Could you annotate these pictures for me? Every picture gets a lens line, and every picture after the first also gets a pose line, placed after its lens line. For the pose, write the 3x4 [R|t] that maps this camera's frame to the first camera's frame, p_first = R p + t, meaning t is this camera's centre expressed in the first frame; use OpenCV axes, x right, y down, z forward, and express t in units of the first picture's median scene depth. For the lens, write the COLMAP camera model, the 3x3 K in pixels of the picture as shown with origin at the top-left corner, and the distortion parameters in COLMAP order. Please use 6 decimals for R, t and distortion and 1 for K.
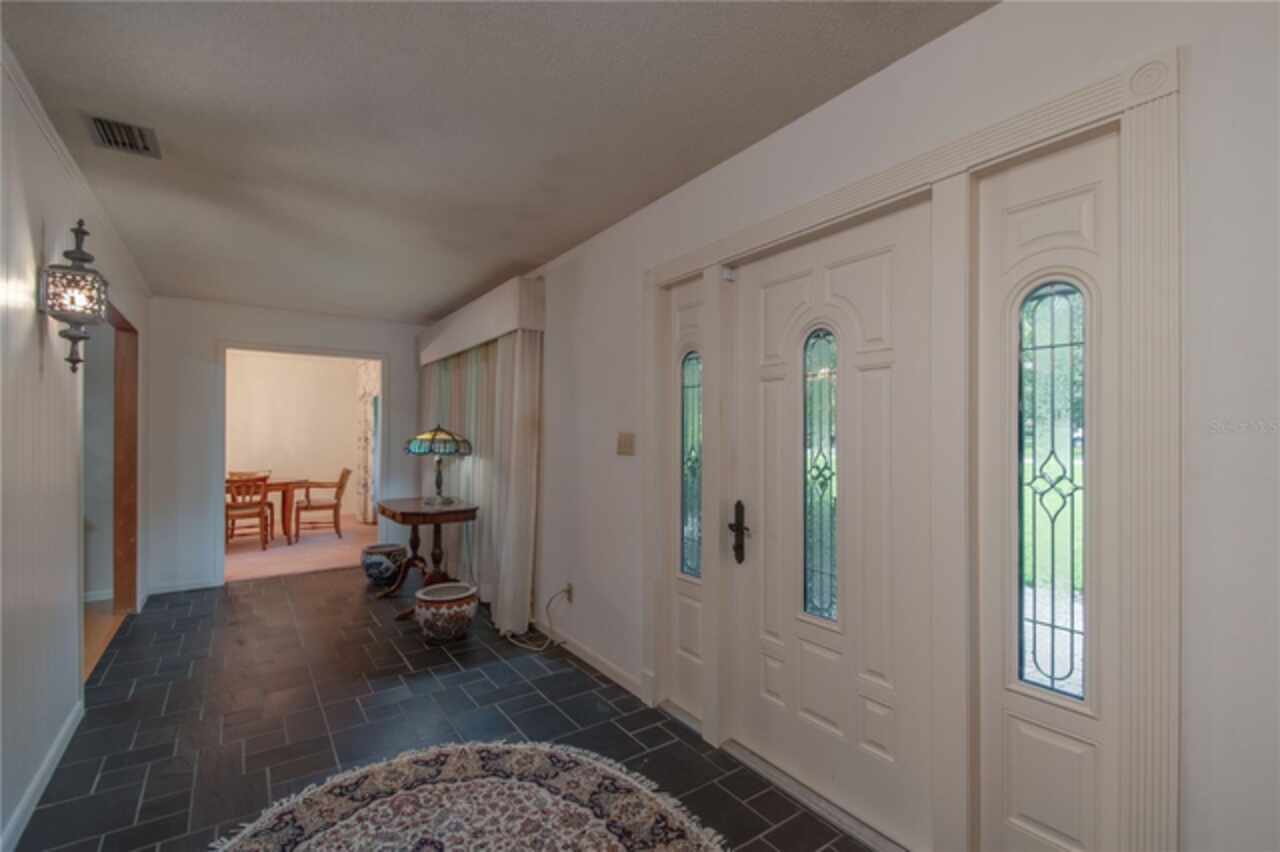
lens RADIAL K [[559.2, 0, 644.0], [0, 559.2, 431.2], [0, 0, 1]] dist [0.001966, 0.000165]
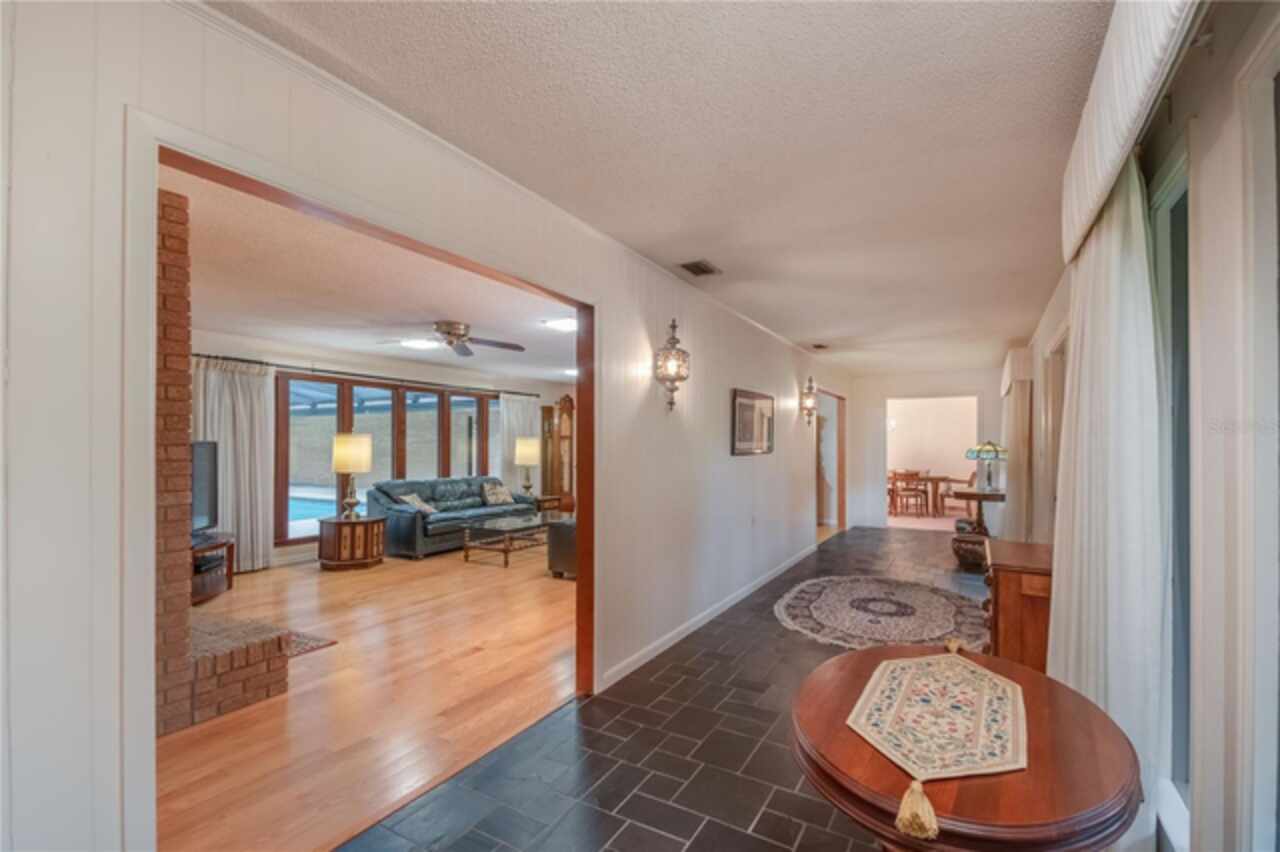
lens RADIAL K [[559.2, 0, 644.0], [0, 559.2, 431.2], [0, 0, 1]] dist [0.001966, 0.000165]
pose [[0.397744, -0.019481, -0.917290, 0.600959], [0.001678, 0.999788, -0.020506, -0.005842], [0.917495, 0.006617, 0.397692, -0.441742]]
